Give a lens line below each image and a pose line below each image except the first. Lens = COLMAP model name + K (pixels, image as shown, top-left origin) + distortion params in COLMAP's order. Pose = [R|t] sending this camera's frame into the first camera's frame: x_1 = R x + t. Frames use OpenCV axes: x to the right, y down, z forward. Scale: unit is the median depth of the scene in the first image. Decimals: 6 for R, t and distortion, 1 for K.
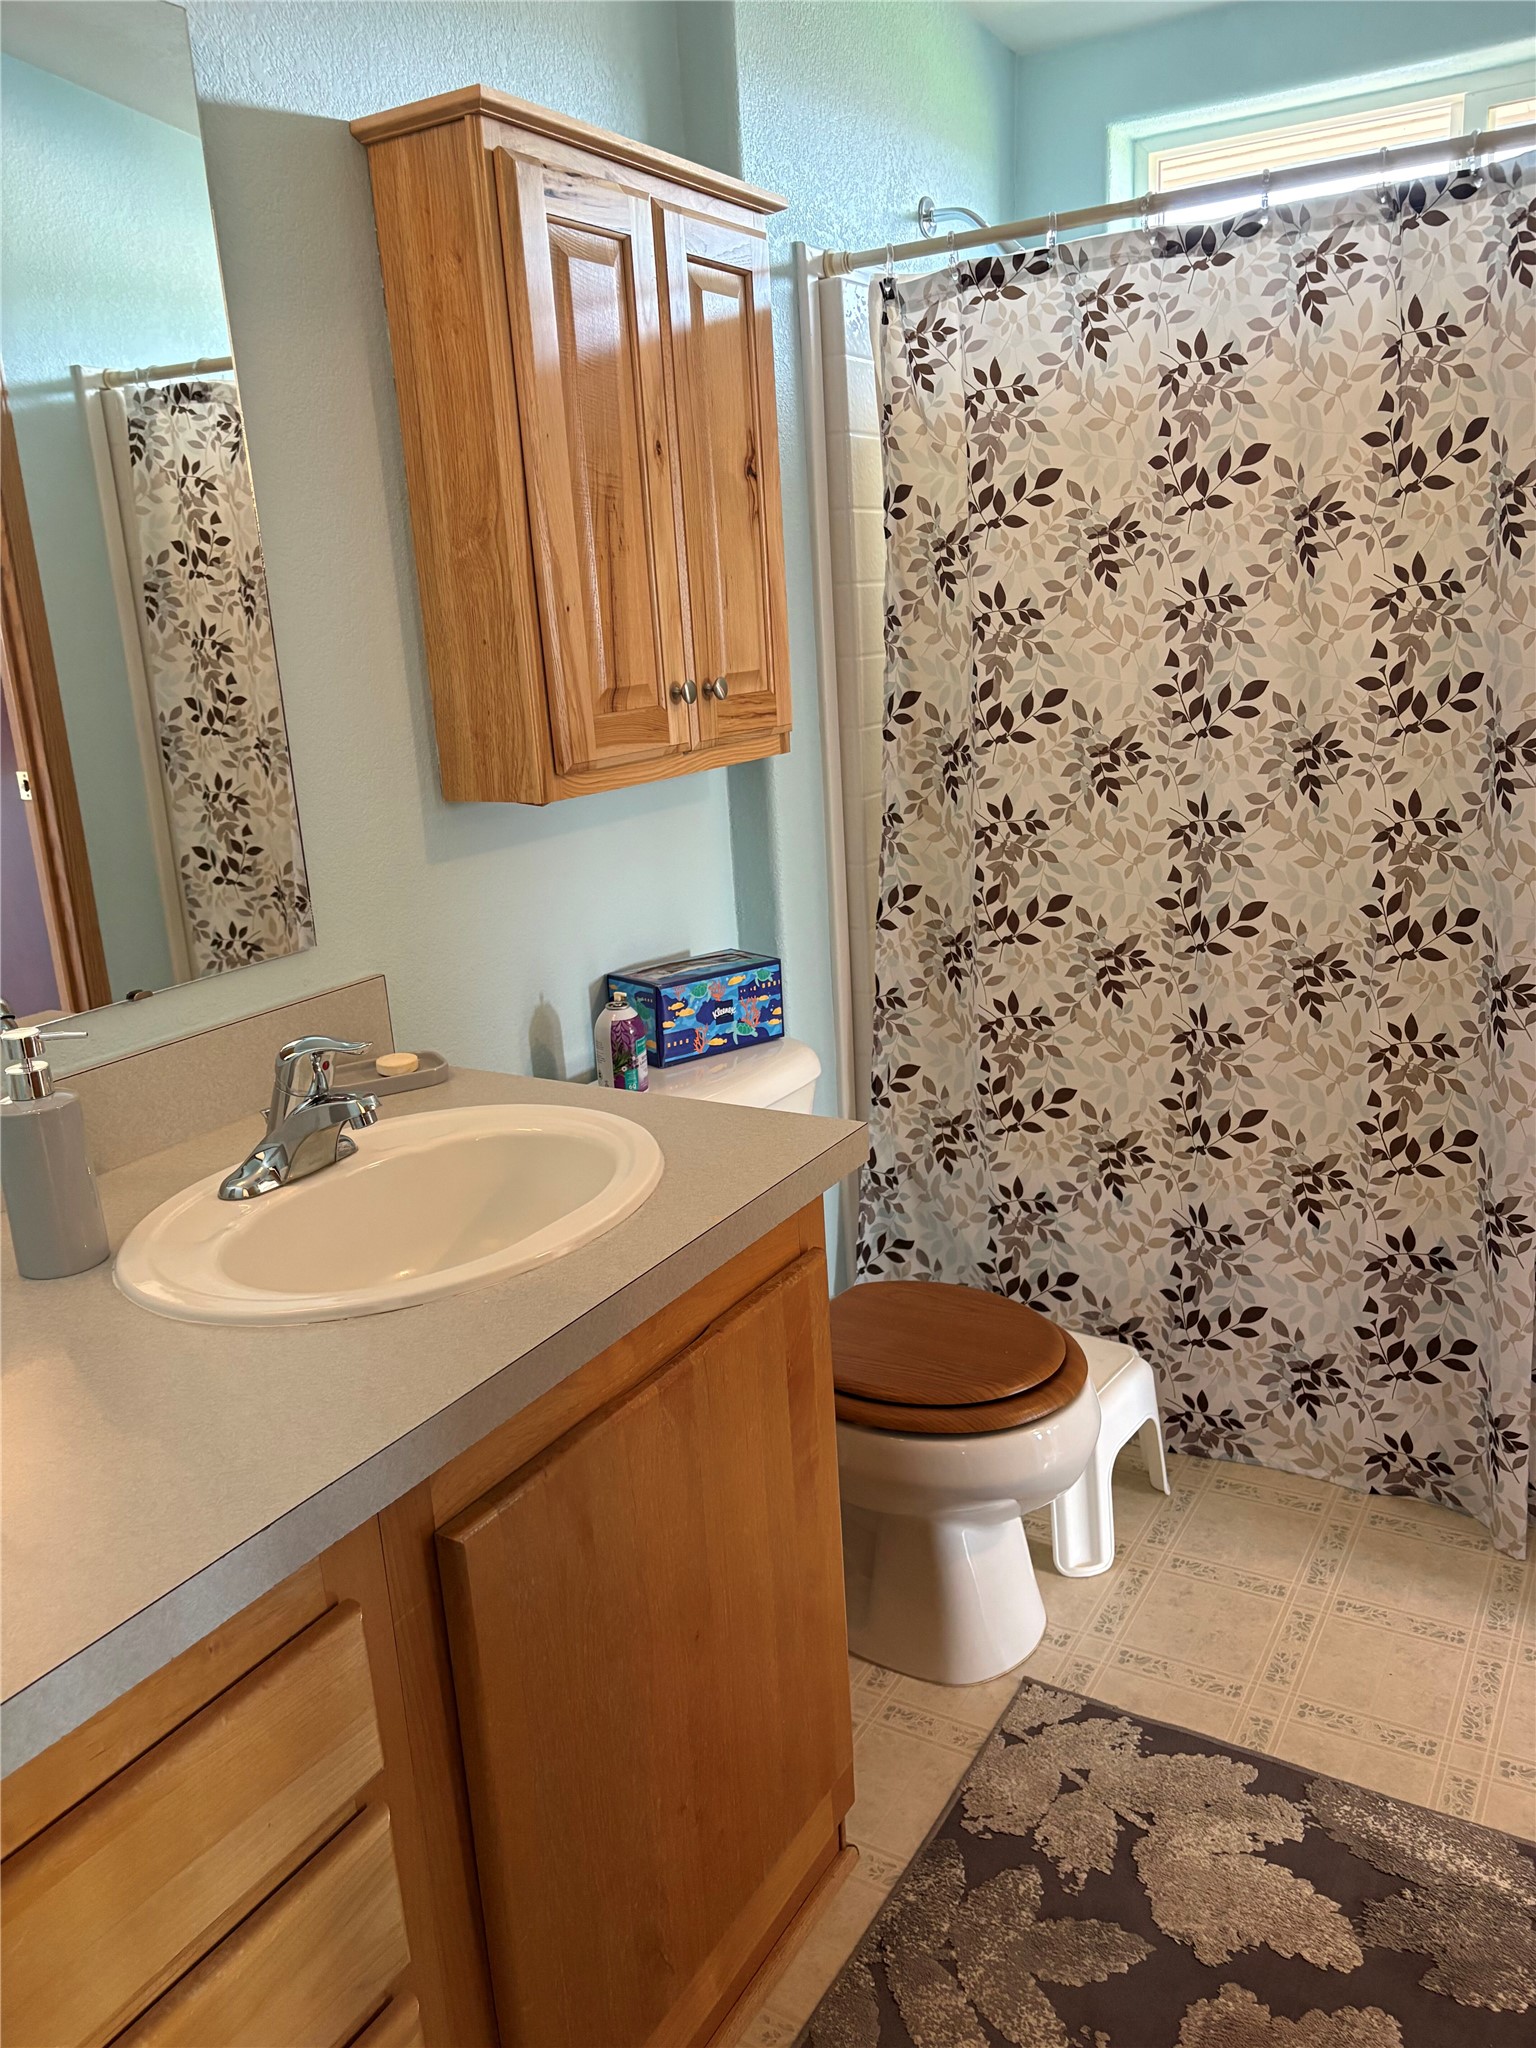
lens RADIAL K [[1540.4, 0, 766.6], [0, 1540.4, 1029.1], [0, 0, 1]] dist [0.031131, -0.018962]
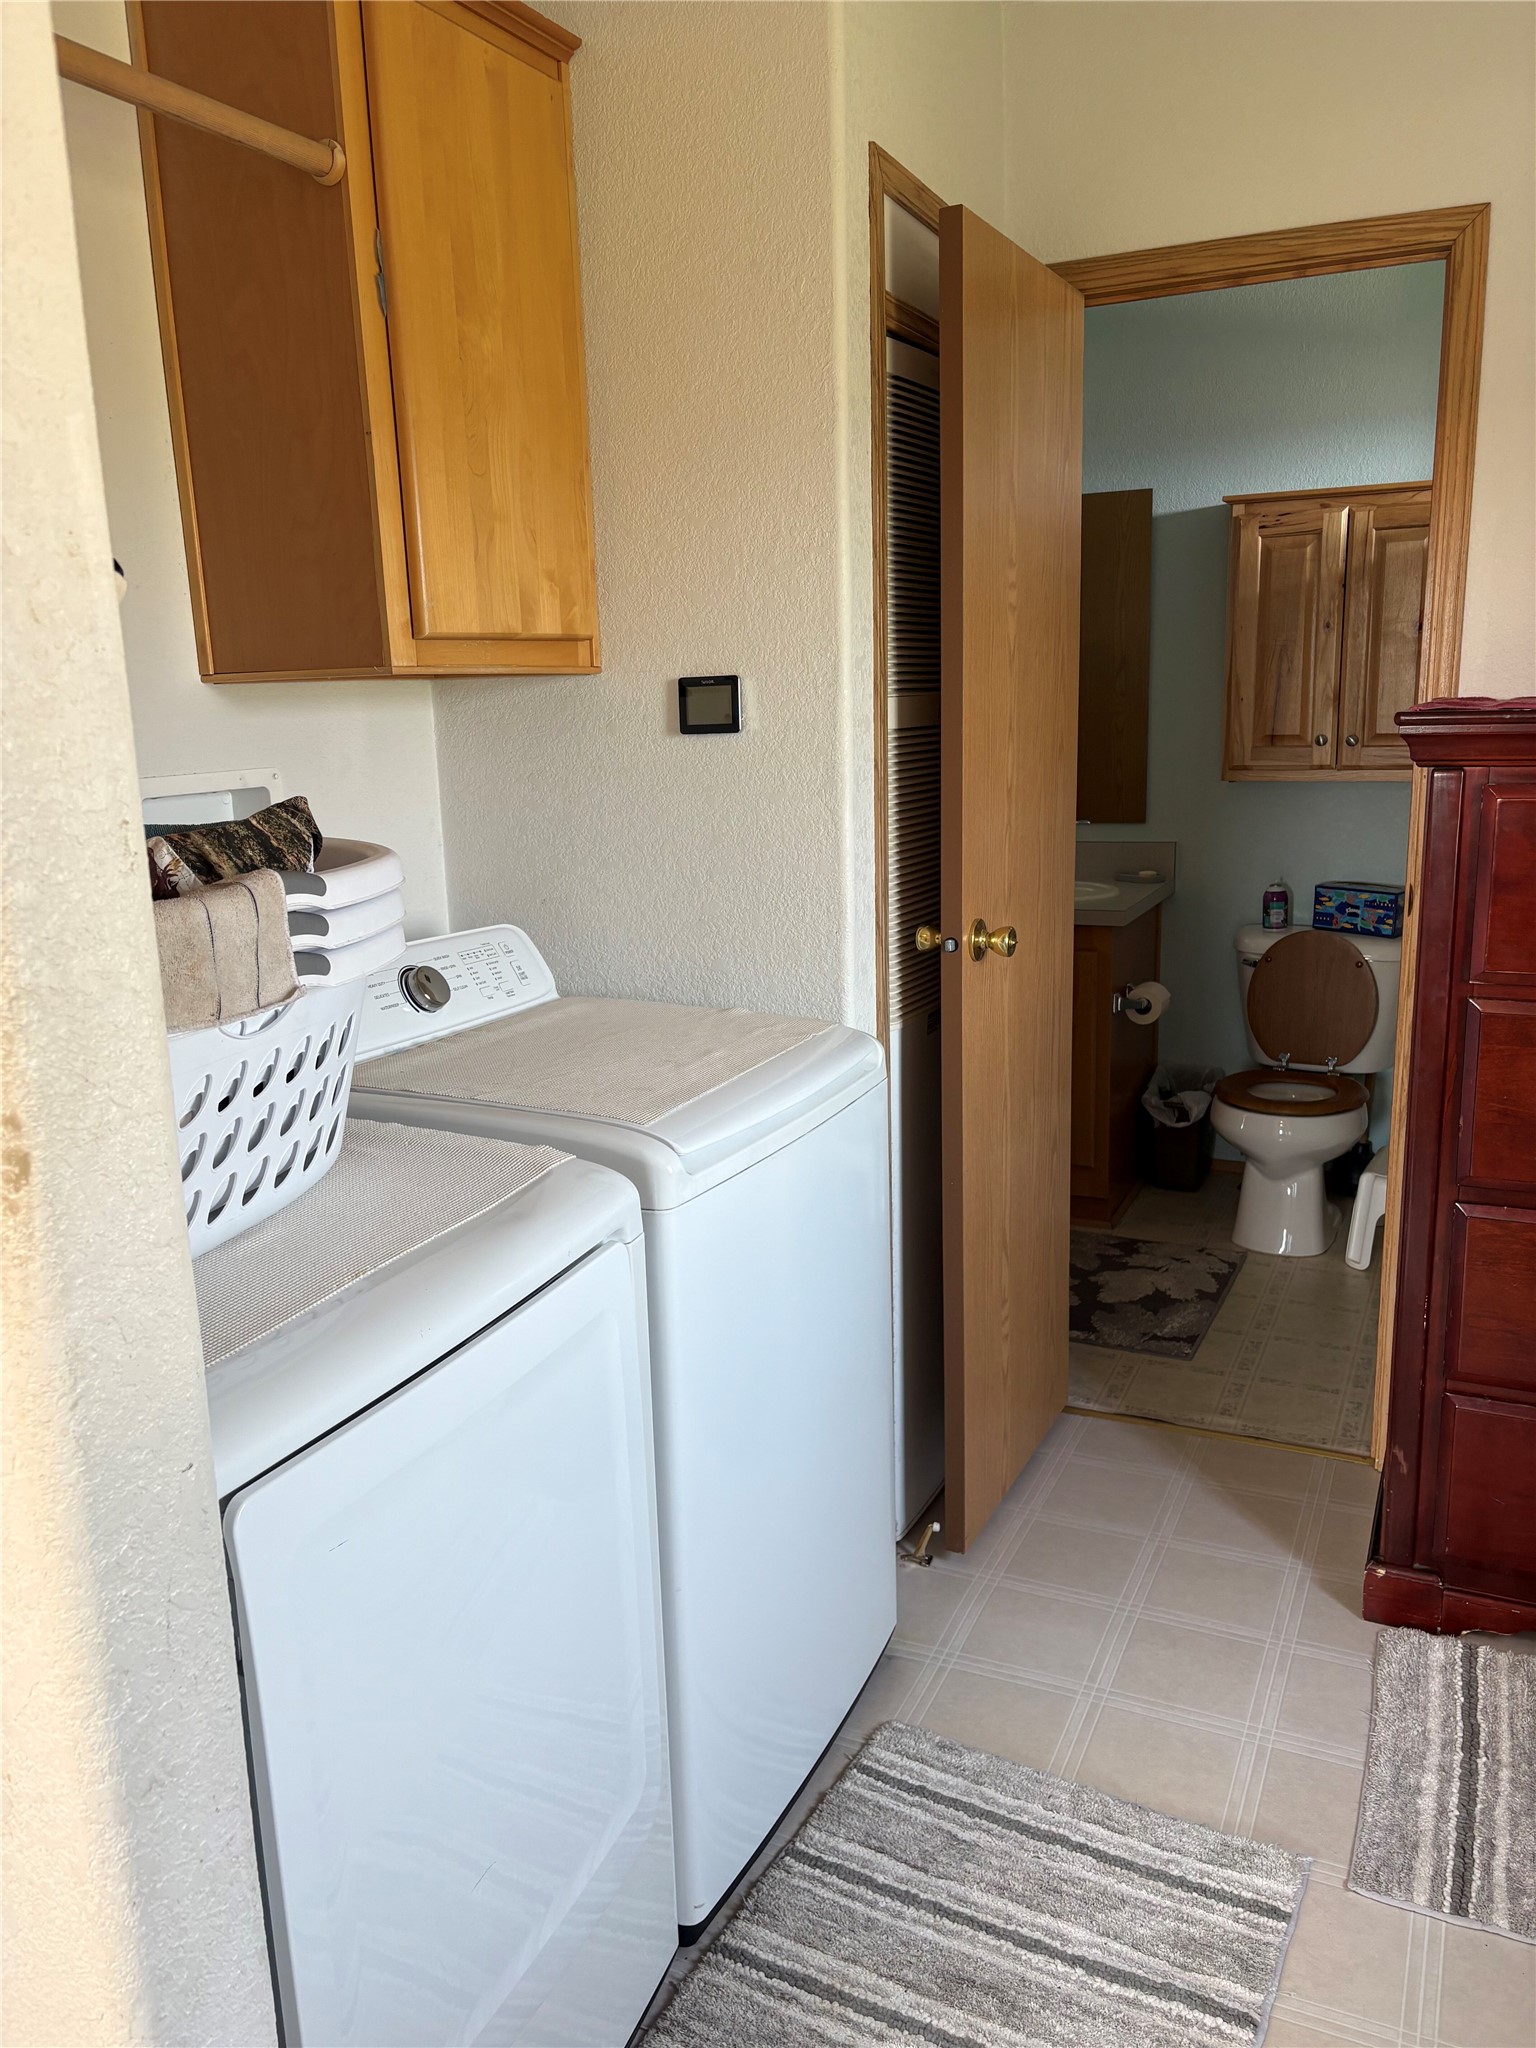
lens RADIAL K [[1540.4, 0, 759.9], [0, 1540.4, 1019.9], [0, 0, 1]] dist [0.031131, -0.018962]
pose [[0.099281, 0.277020, -0.955721, 1.768654], [-0.236759, 0.939460, 0.247711, -0.185231], [0.966483, 0.201682, 0.158857, 0.027506]]
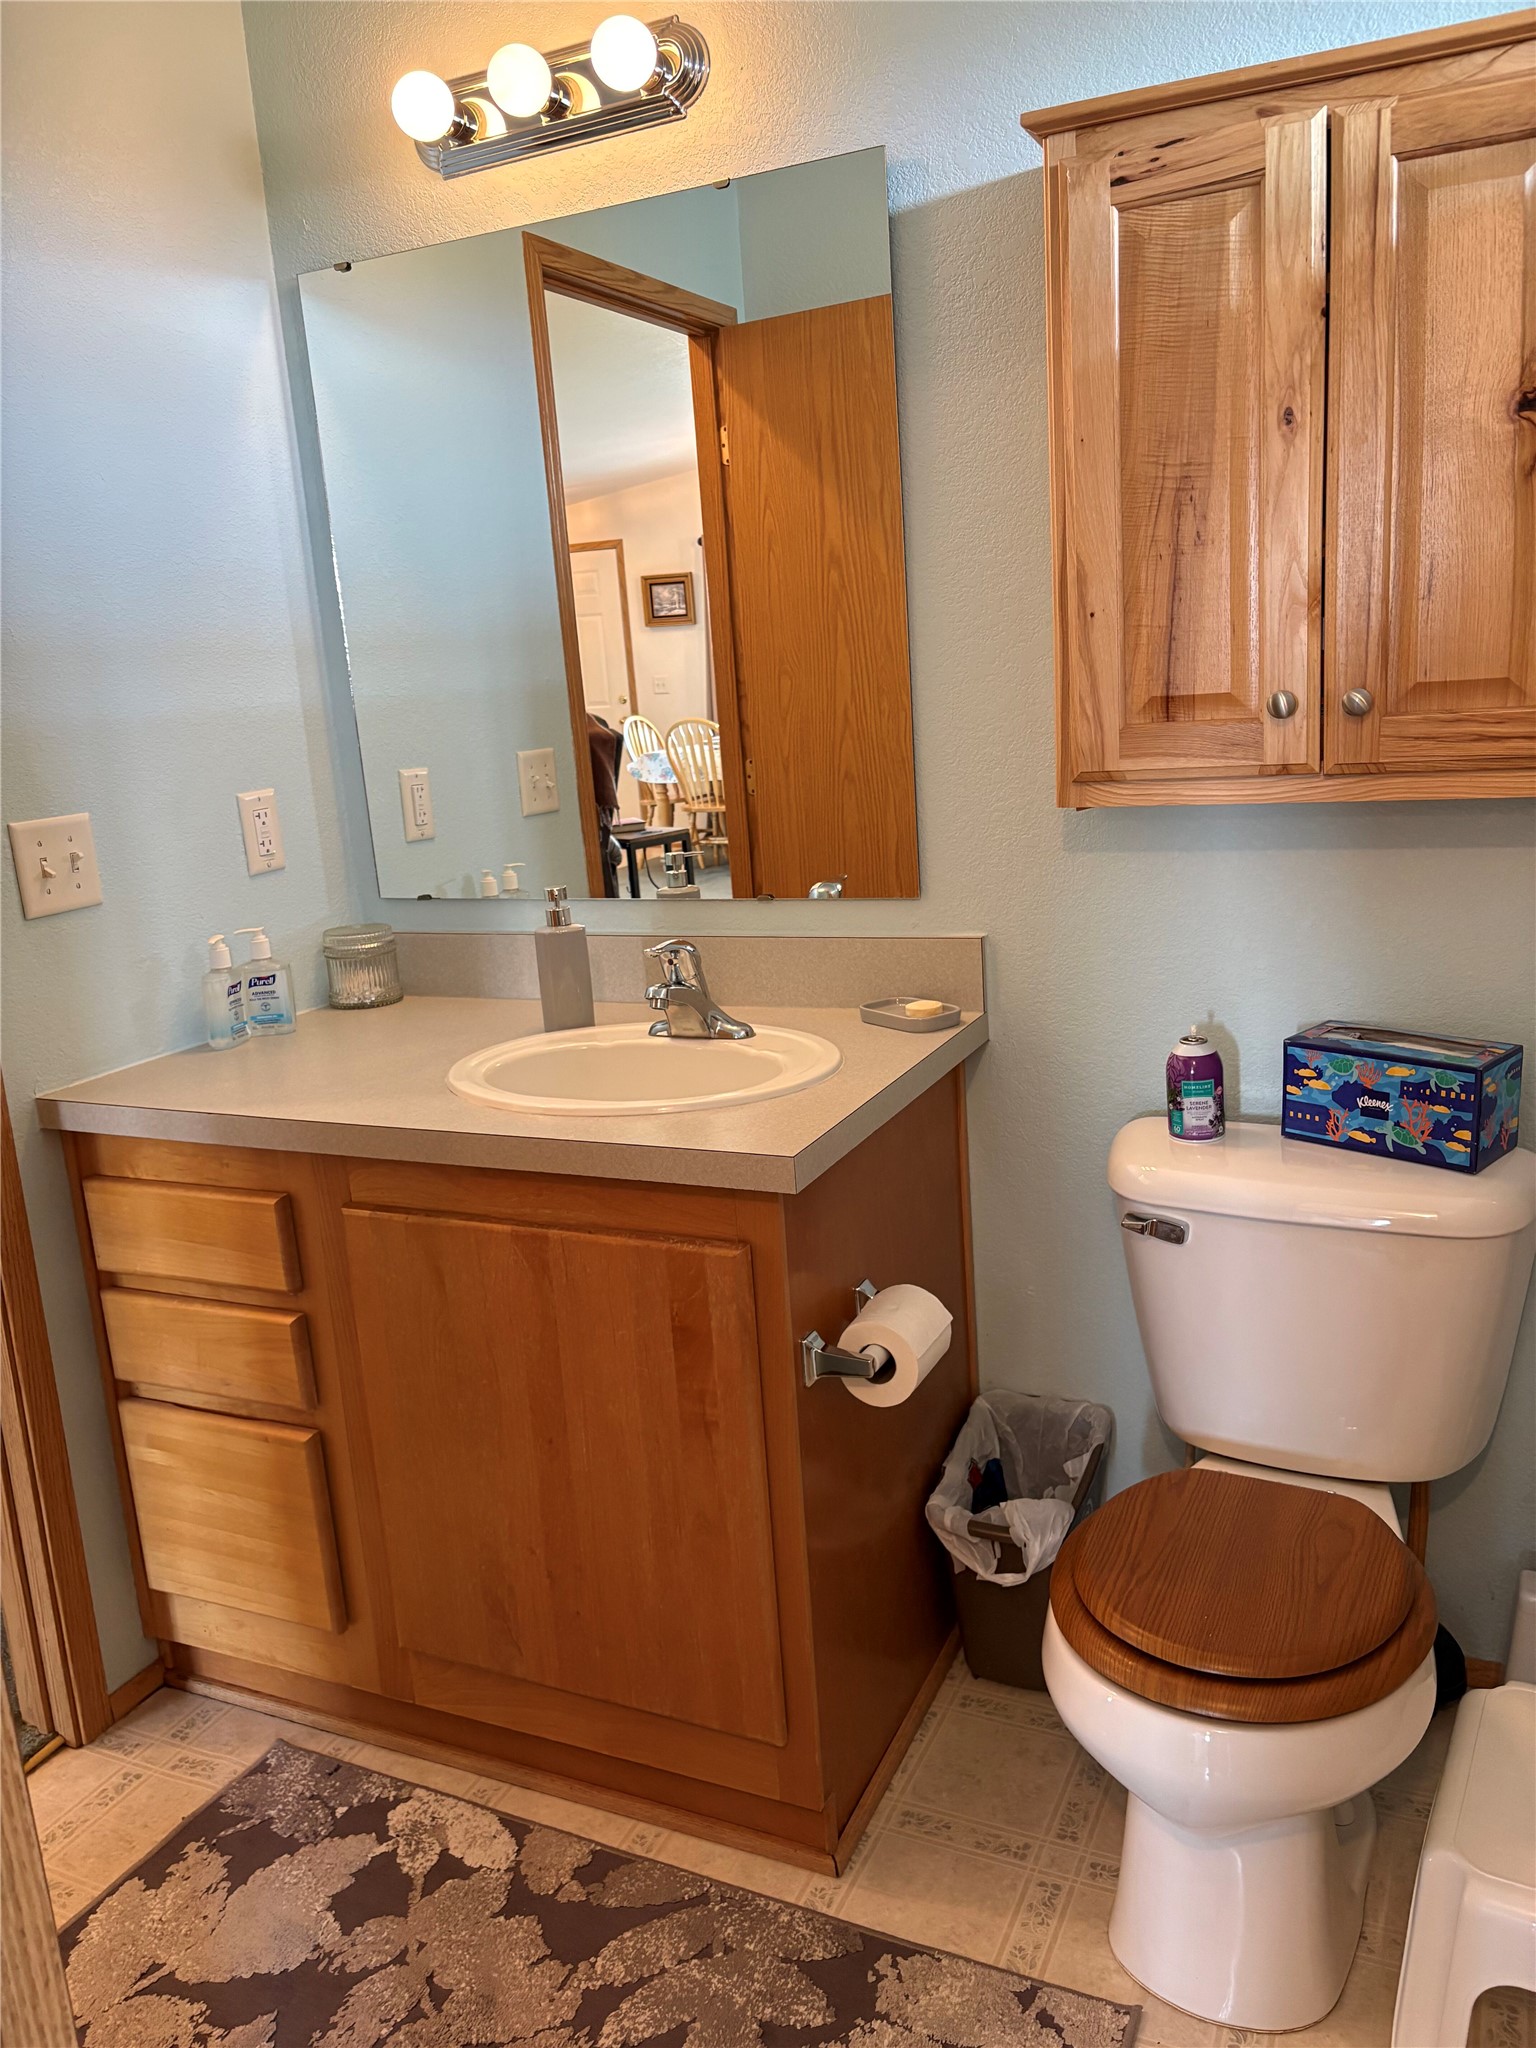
lens RADIAL K [[1540.4, 0, 775.3], [0, 1540.4, 1017.9], [0, 0, 1]] dist [0.031131, -0.018962]
pose [[0.116242, 0.269140, -0.956060, 0.701278], [-0.205423, 0.948288, 0.241975, -0.186558], [0.971745, 0.168269, 0.165519, 0.566860]]
